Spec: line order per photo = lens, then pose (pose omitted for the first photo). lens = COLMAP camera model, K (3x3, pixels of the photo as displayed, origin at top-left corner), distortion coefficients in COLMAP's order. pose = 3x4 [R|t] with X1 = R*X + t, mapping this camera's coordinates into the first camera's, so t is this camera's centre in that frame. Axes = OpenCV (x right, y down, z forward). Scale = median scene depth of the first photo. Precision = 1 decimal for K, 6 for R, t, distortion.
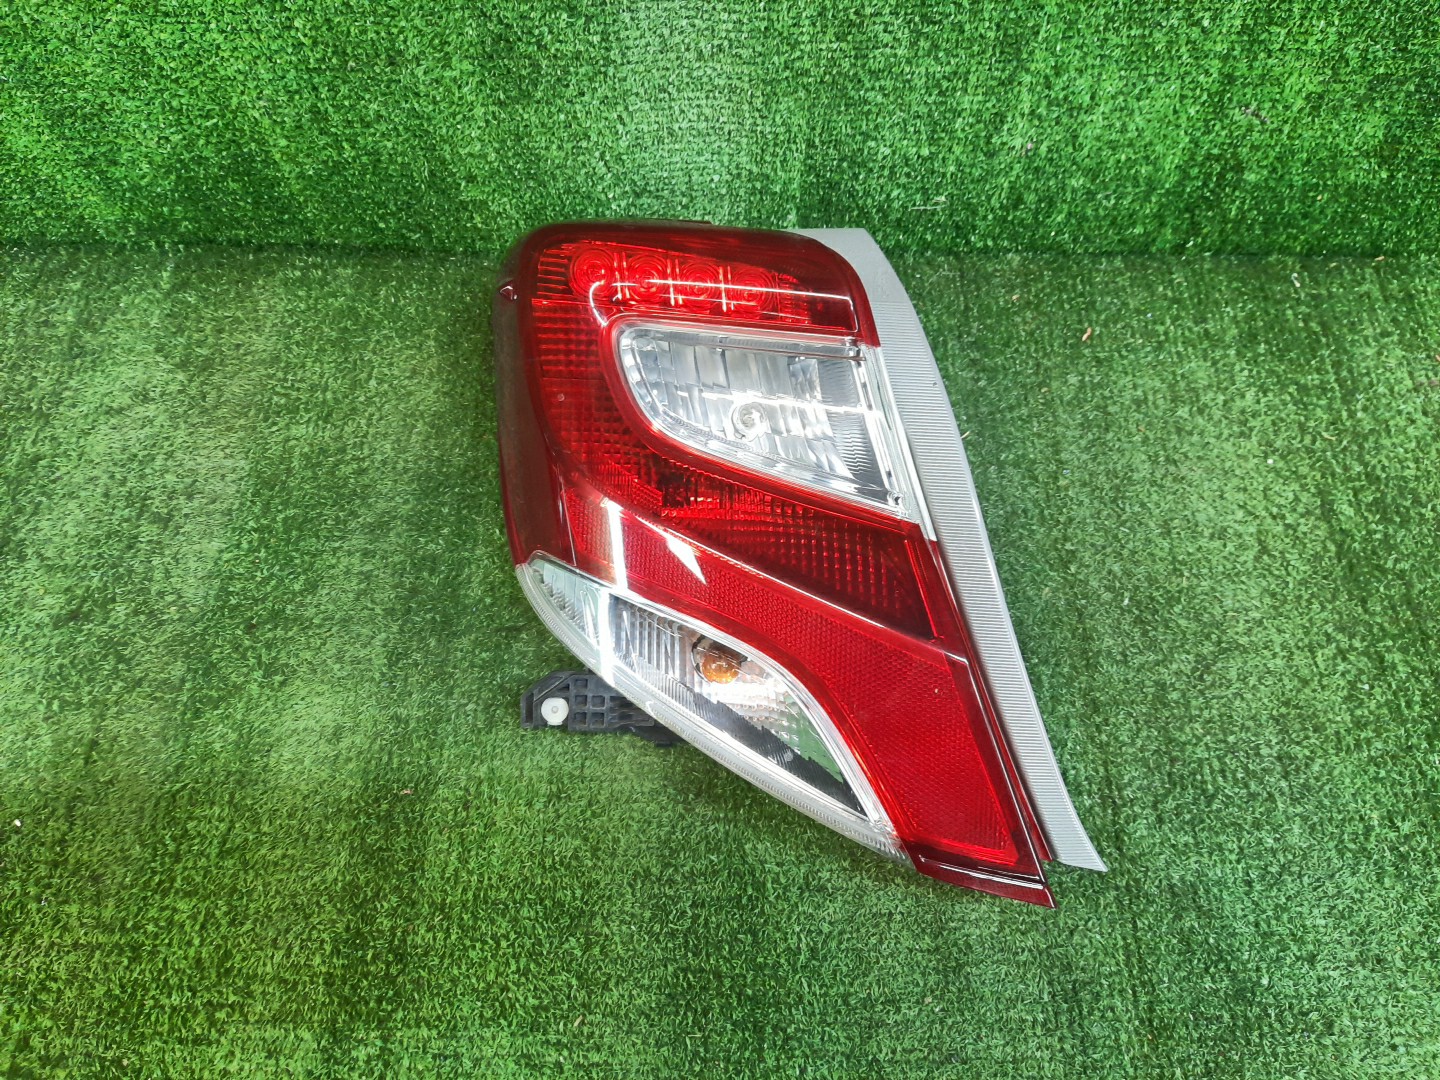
lens RADIAL K [[1072.1, 0, 720.5], [0, 1072.1, 550.2], [0, 0, 1]] dist [0.034043, -0.052101]
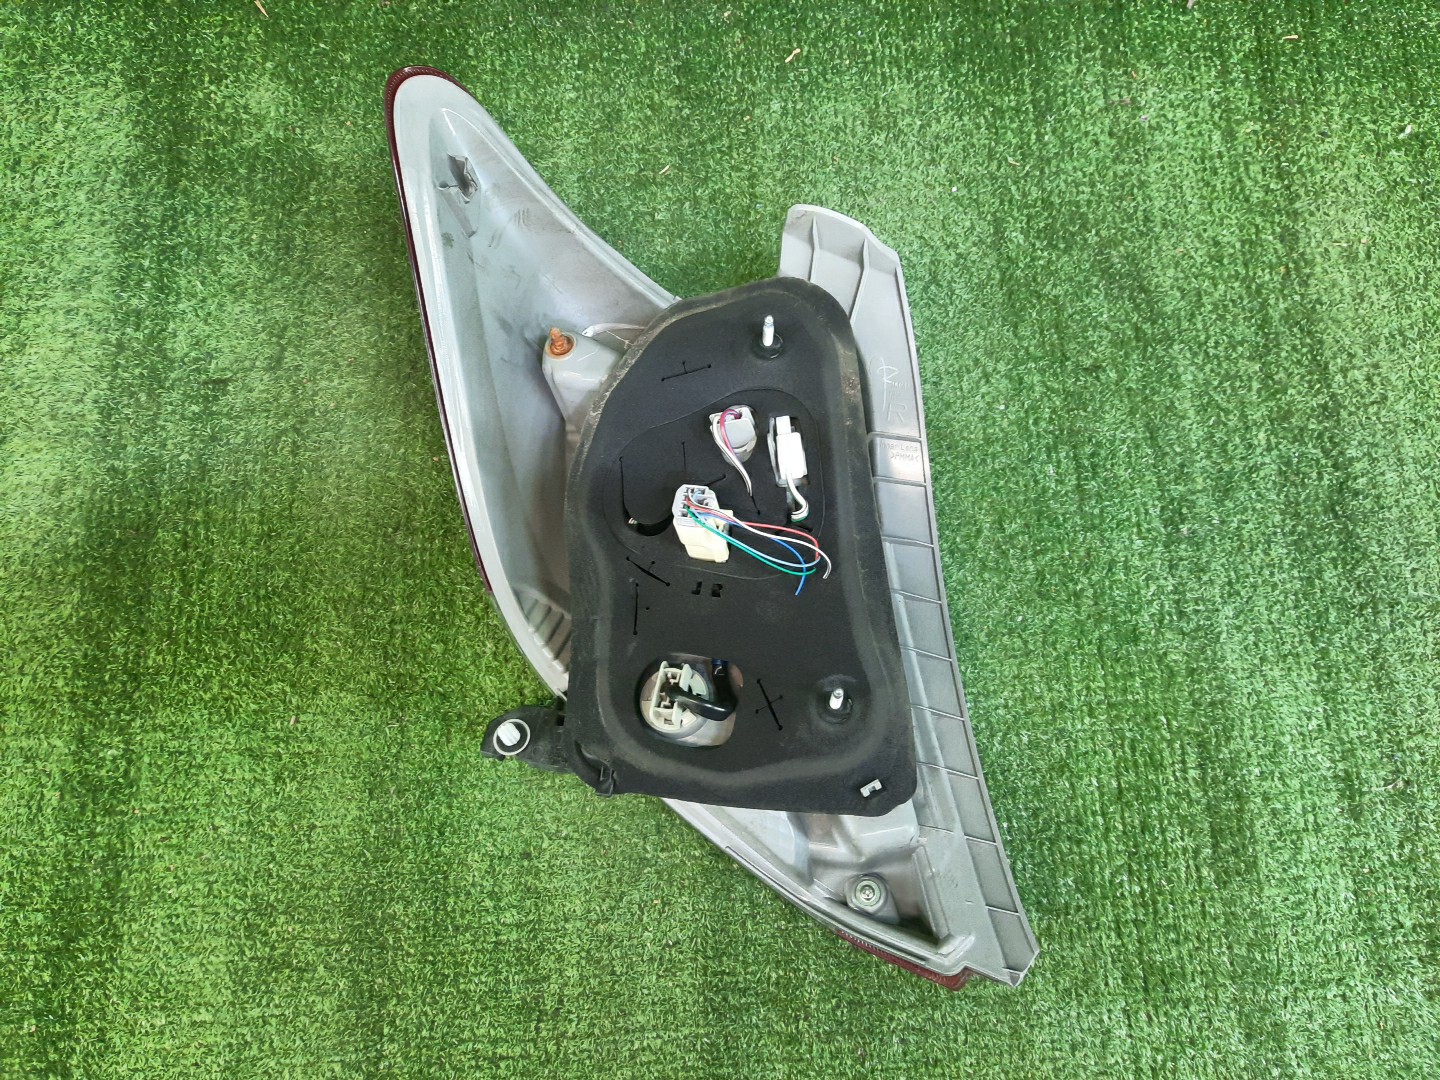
lens RADIAL K [[1070.4, 0, 719.4], [0, 1070.4, 560.1], [0, 0, 1]] dist [0.027556, -0.037158]
pose [[0.997759, -0.044719, 0.049774, 0.227920], [0.028908, 0.958956, 0.282079, -0.040428], [-0.060346, -0.280008, 0.958099, -0.087916]]
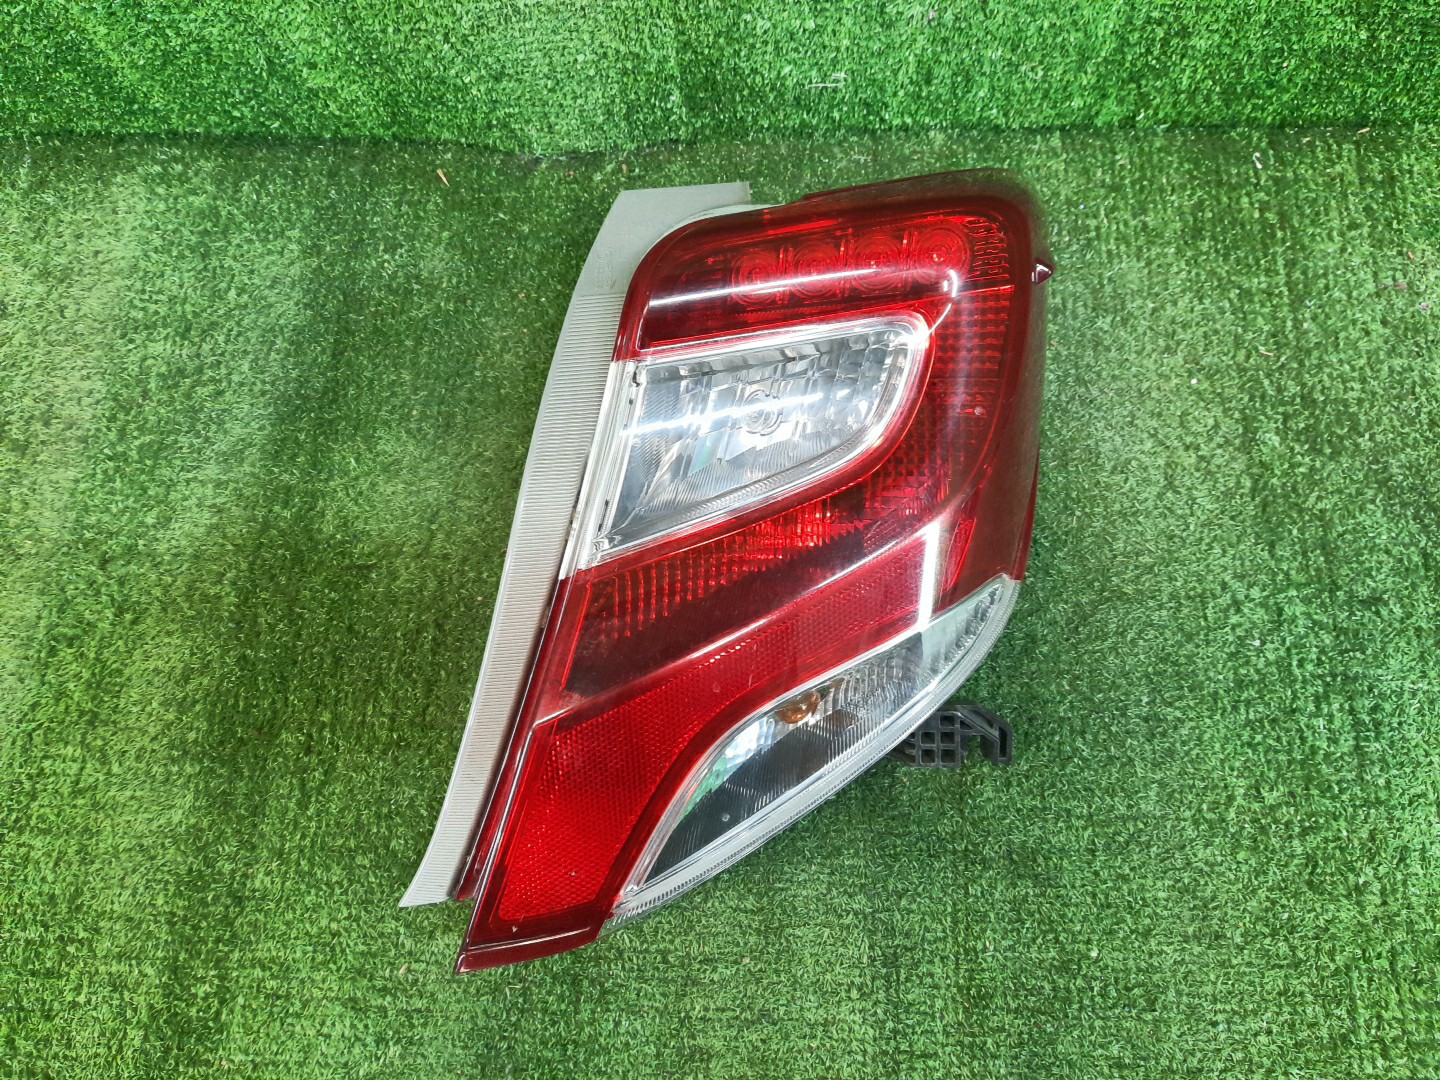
lens RADIAL K [[1076.9, 0, 716.3], [0, 1076.9, 557.3], [0, 0, 1]] dist [0.020546, -0.029161]
pose [[0.997625, 0.010127, -0.068124, 0.184648], [0.001829, 0.984887, 0.173186, -0.100269], [0.068848, -0.172900, 0.982530, 0.062855]]
